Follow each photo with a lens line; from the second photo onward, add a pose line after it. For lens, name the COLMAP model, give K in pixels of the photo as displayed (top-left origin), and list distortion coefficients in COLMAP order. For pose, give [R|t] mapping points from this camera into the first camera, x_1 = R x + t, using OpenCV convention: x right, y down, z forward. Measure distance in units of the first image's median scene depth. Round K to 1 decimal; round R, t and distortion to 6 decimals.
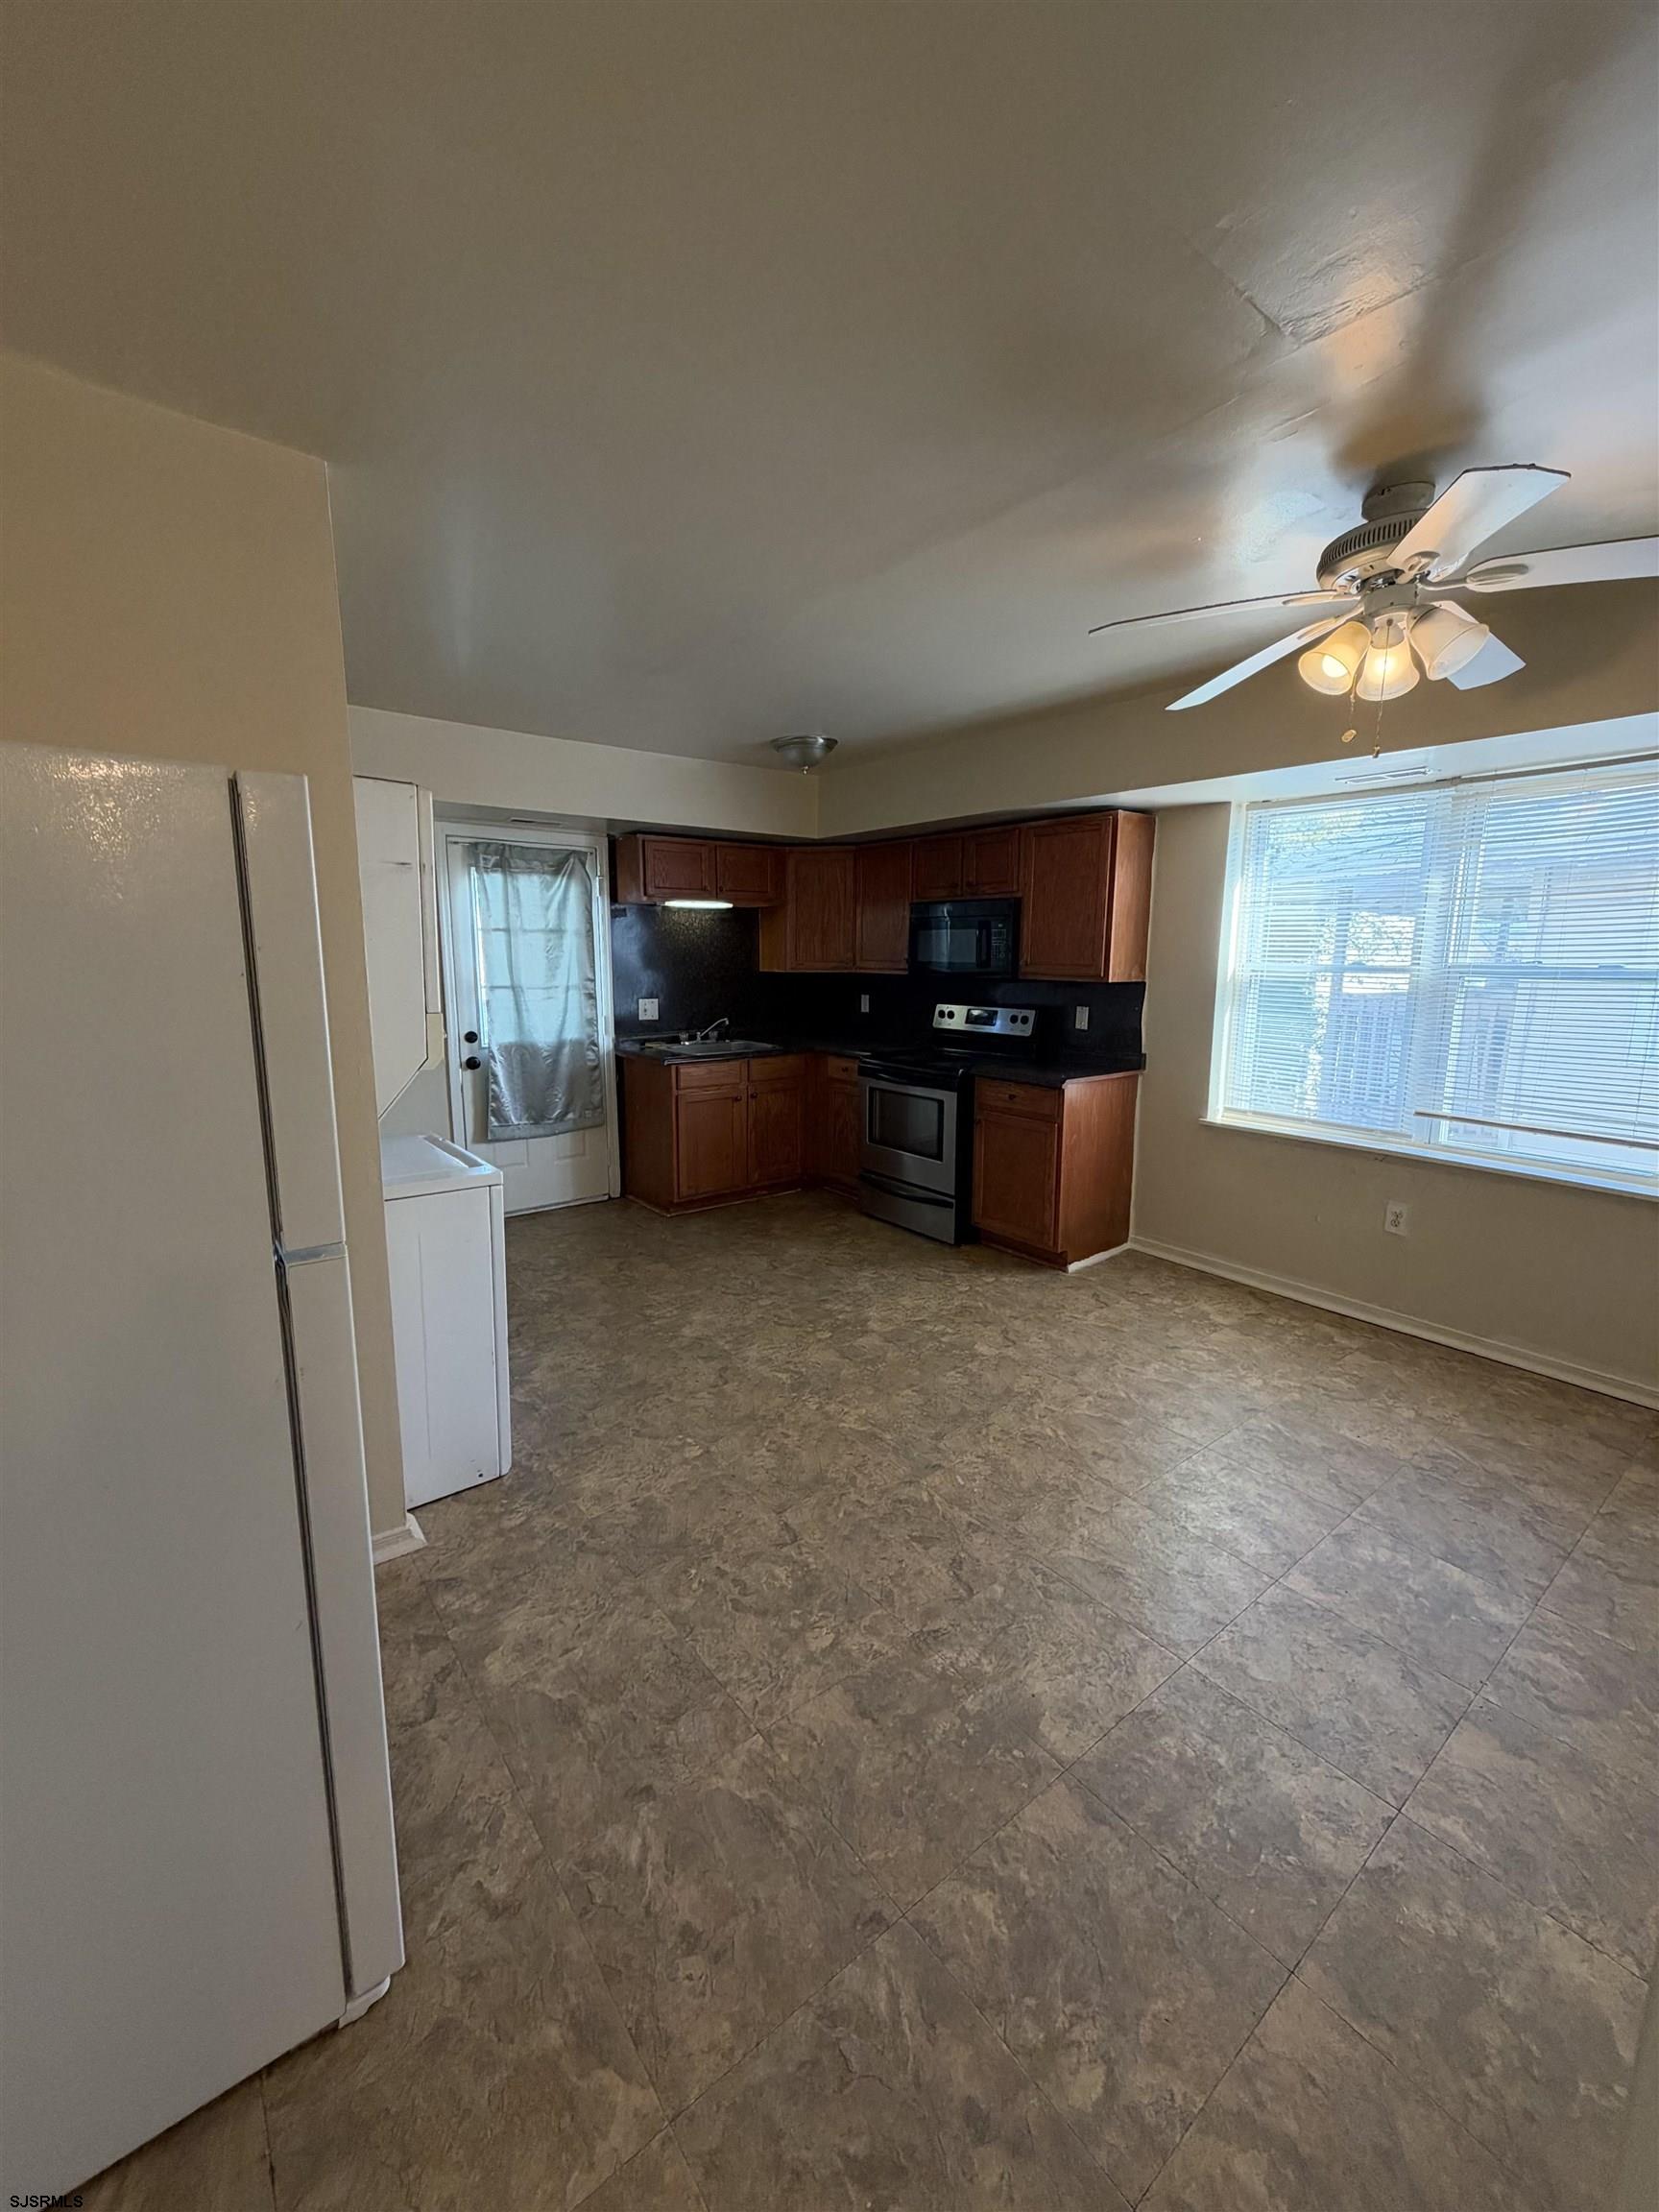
lens RADIAL K [[879.3, 0, 826.7], [0, 879.3, 1100.2], [0, 0, 1]] dist [-0.000803, 0.000136]
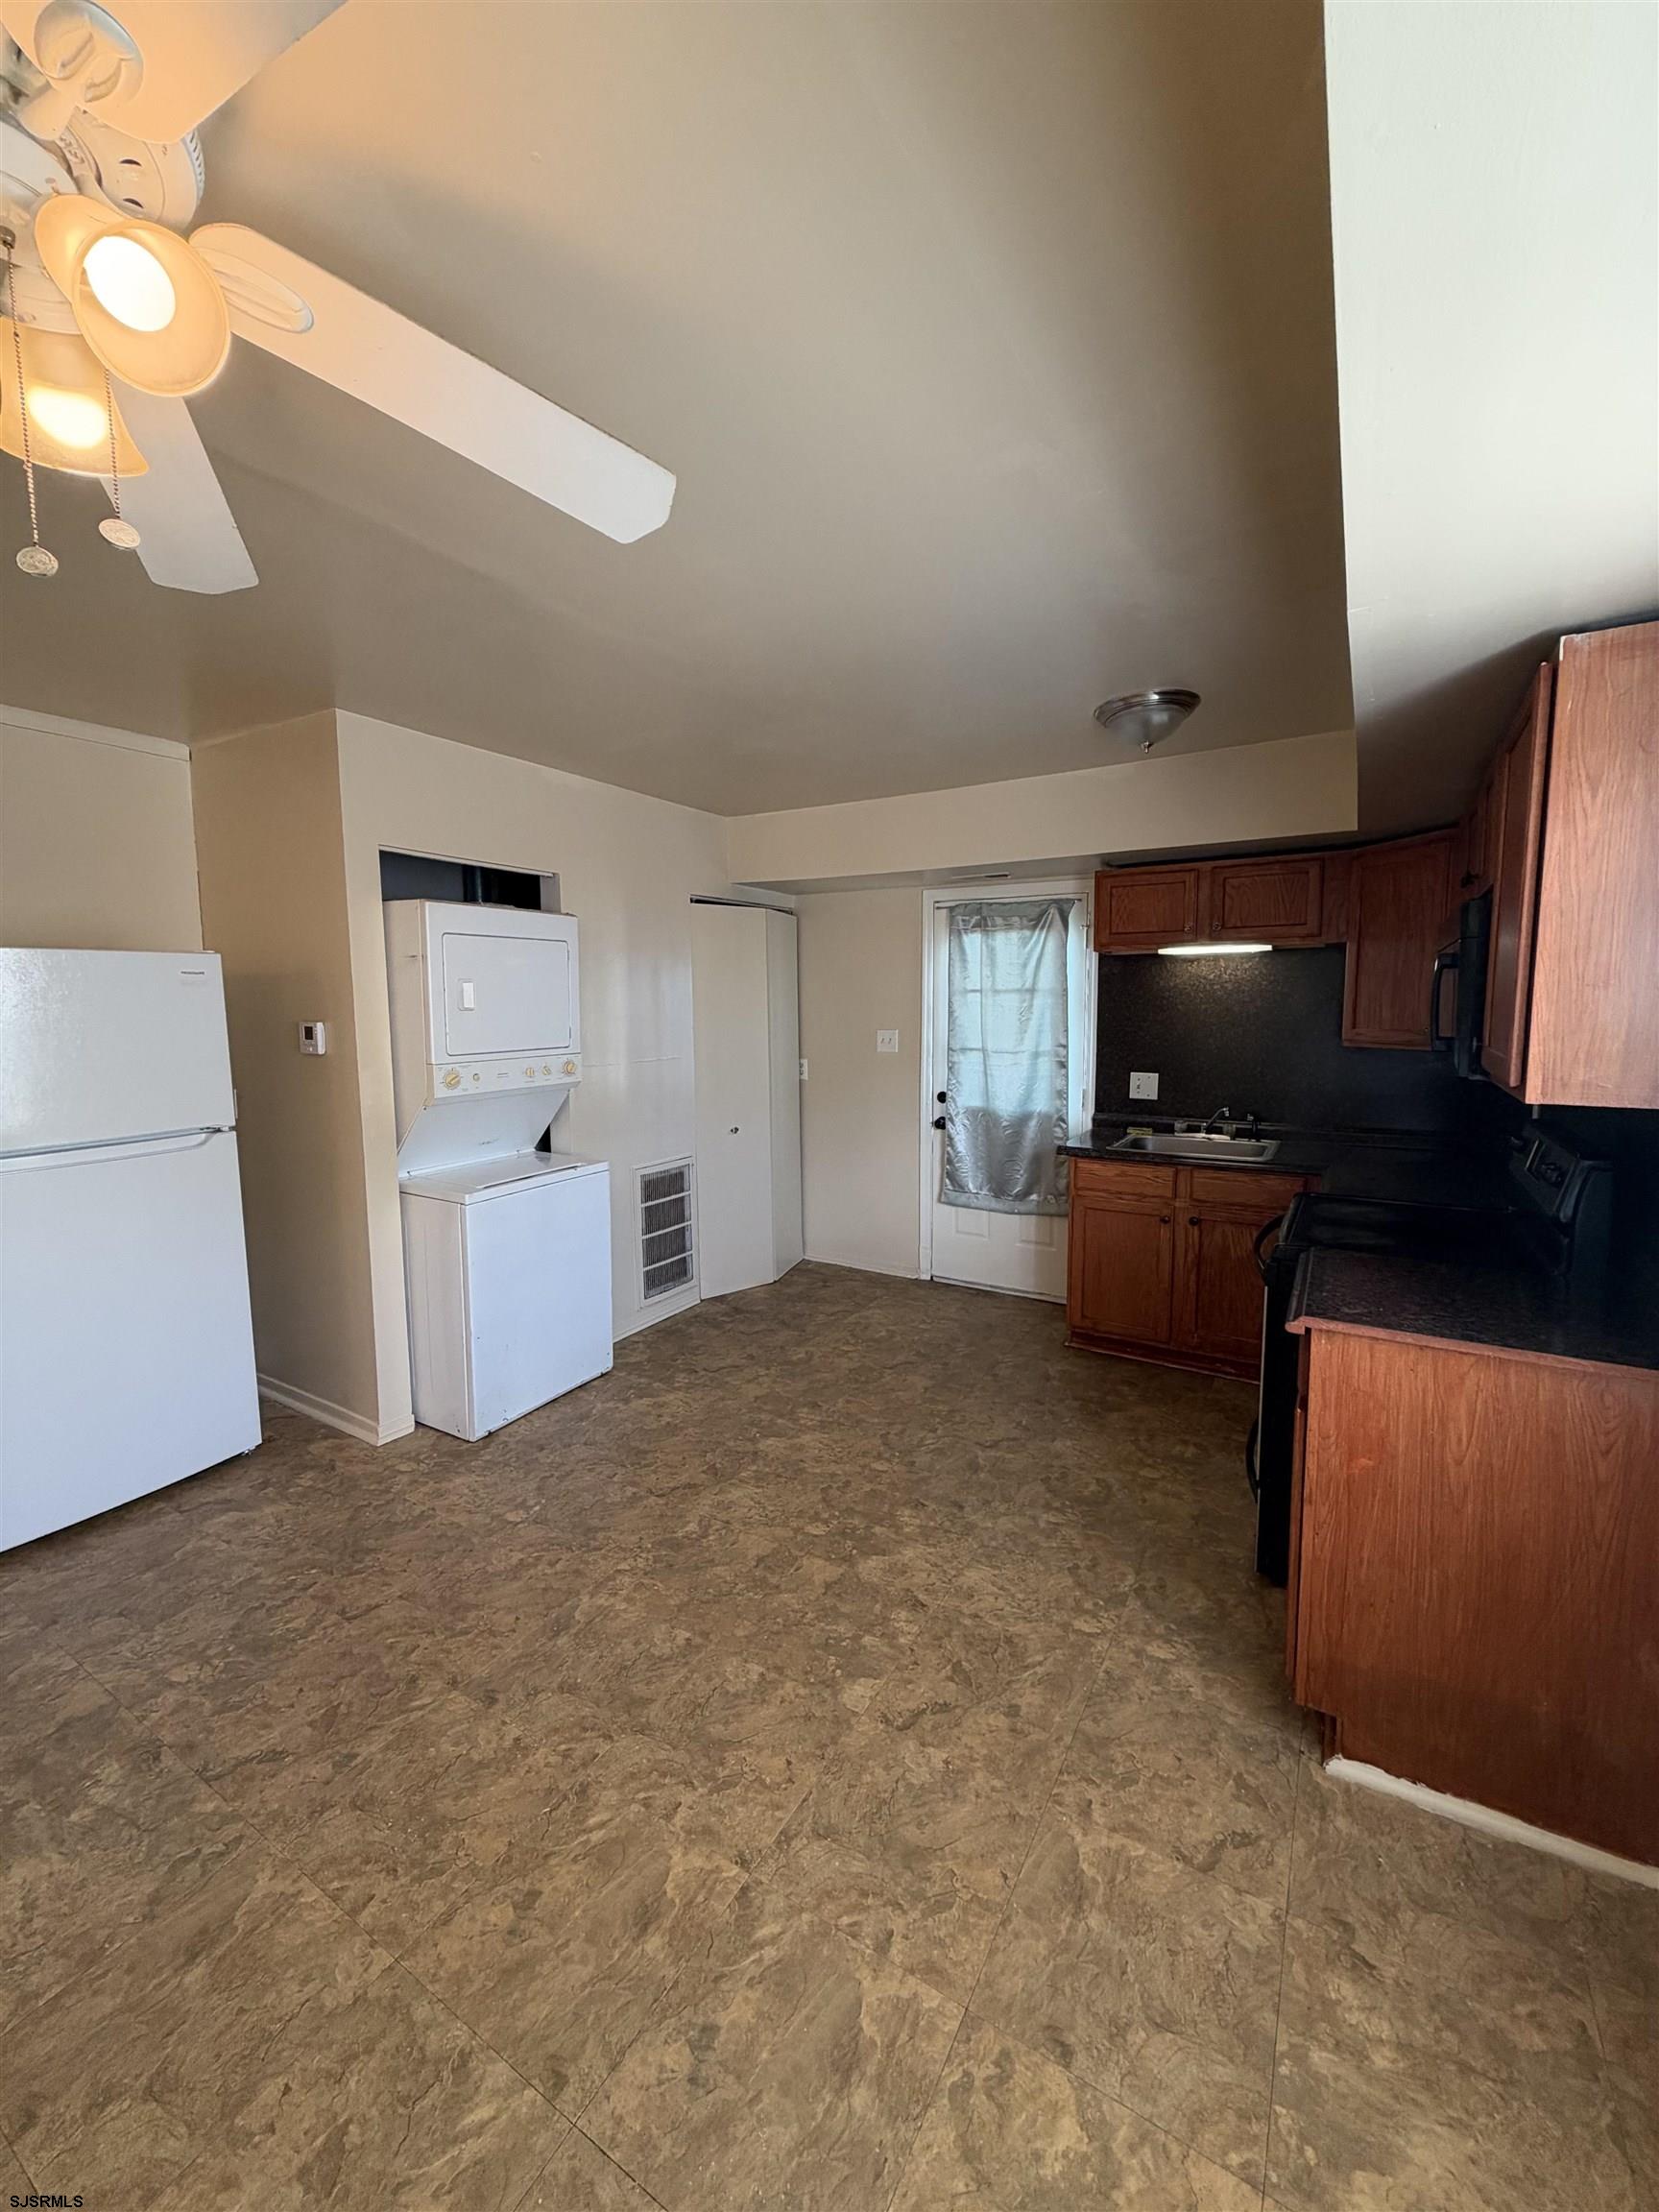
lens RADIAL K [[879.3, 0, 827.0], [0, 879.3, 1098.9], [0, 0, 1]] dist [-0.000803, 0.000136]
pose [[0.356064, 0.094020, -0.929720, 0.560531], [-0.151787, 0.987532, 0.041735, -0.106298], [0.922052, 0.126259, 0.365895, 0.590298]]
